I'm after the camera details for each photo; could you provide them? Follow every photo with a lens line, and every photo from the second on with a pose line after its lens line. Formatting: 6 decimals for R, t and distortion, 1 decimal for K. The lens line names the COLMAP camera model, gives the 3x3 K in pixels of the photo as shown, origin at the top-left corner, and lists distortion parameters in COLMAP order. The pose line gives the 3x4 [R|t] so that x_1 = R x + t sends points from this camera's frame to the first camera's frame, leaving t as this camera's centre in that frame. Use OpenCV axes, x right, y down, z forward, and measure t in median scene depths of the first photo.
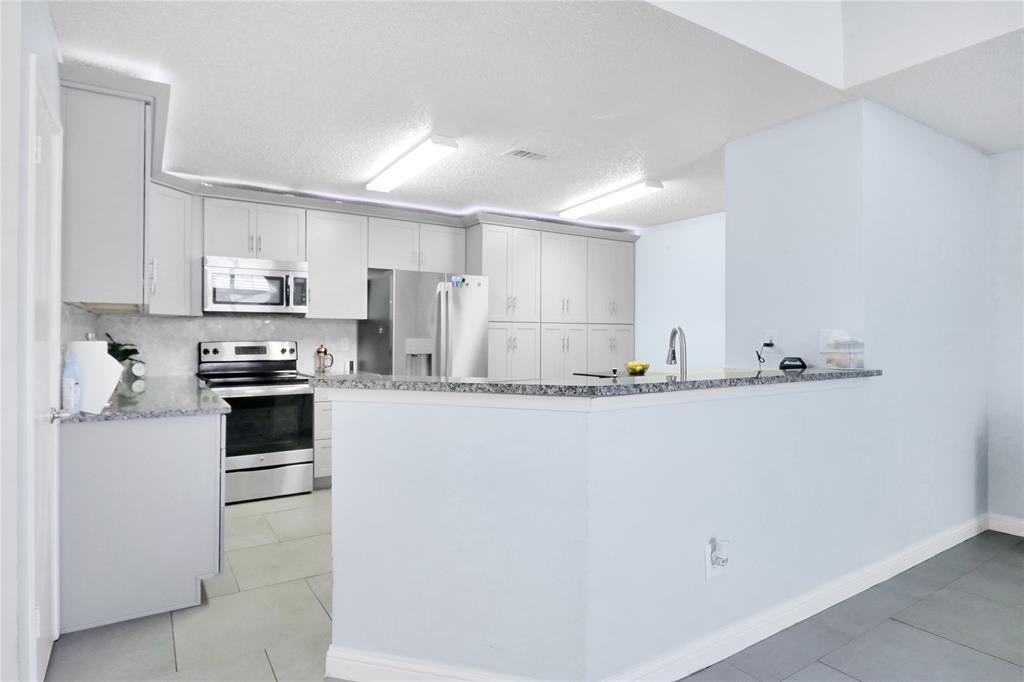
lens RADIAL K [[569.1, 0, 498.0], [0, 569.1, 336.1], [0, 0, 1]] dist [-0.002750, -0.001723]
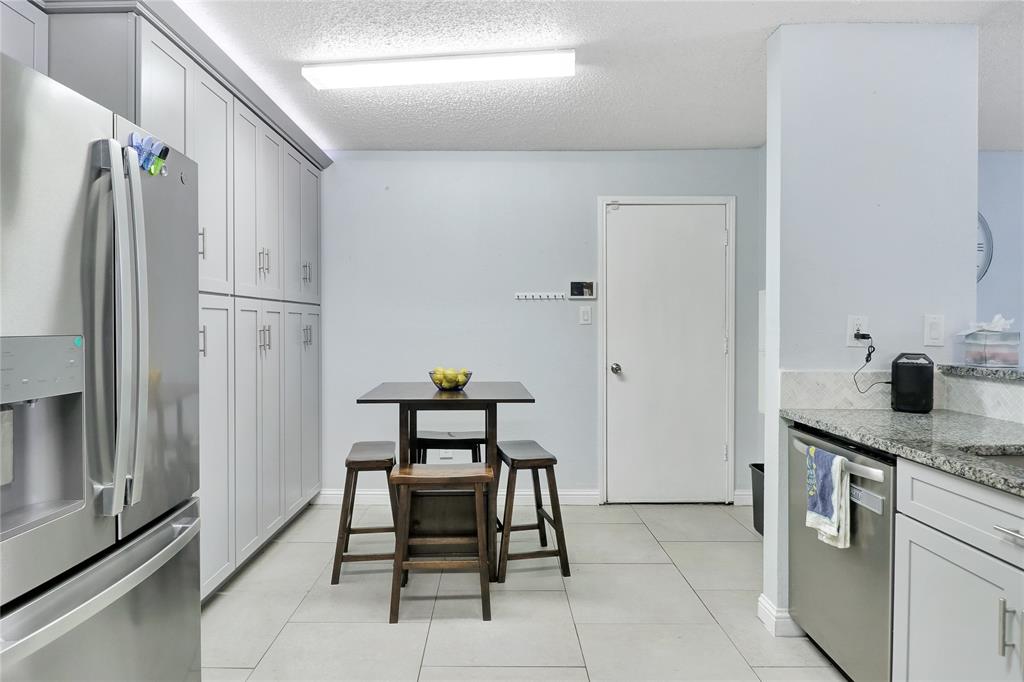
lens RADIAL K [[572.9, 0, 499.3], [0, 572.9, 332.3], [0, 0, 1]] dist [-0.004523, -0.002095]
pose [[0.530434, -0.015564, 0.847583, -0.247304], [0.002103, 0.999853, 0.017044, -0.001591], [-0.847724, -0.007259, 0.530389, 0.702813]]
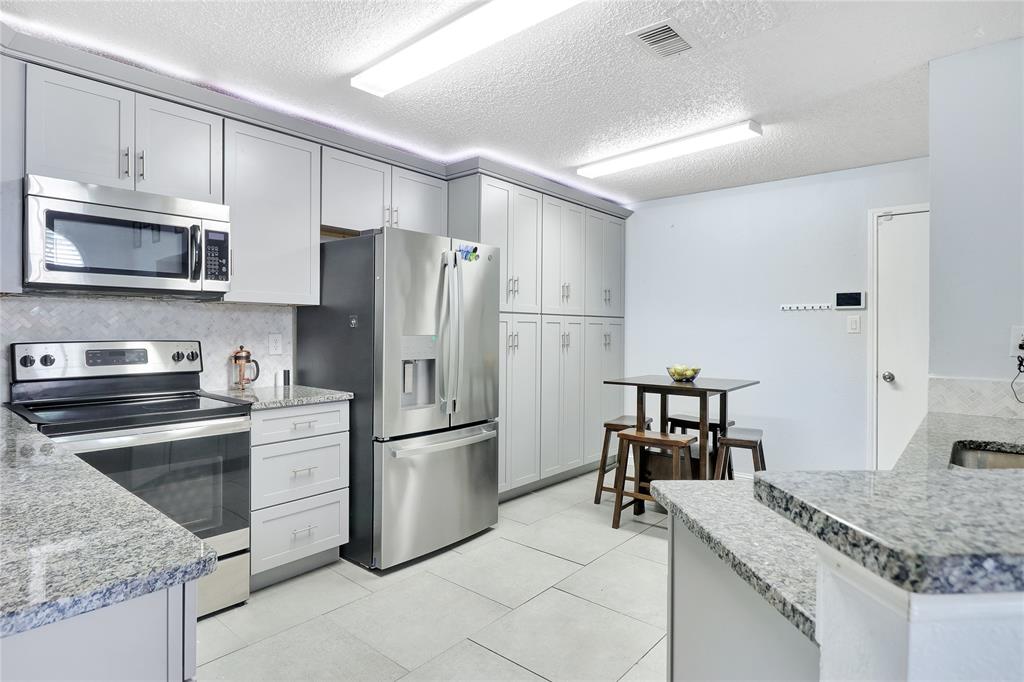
lens RADIAL K [[554.9, 0, 496.9], [0, 554.9, 335.1], [0, 0, 1]] dist [-0.006692, -0.003399]
pose [[0.958305, -0.001032, 0.285745, -0.236209], [-0.001551, 0.999960, 0.008812, -0.002240], [-0.285743, -0.008887, 0.958265, 0.376014]]
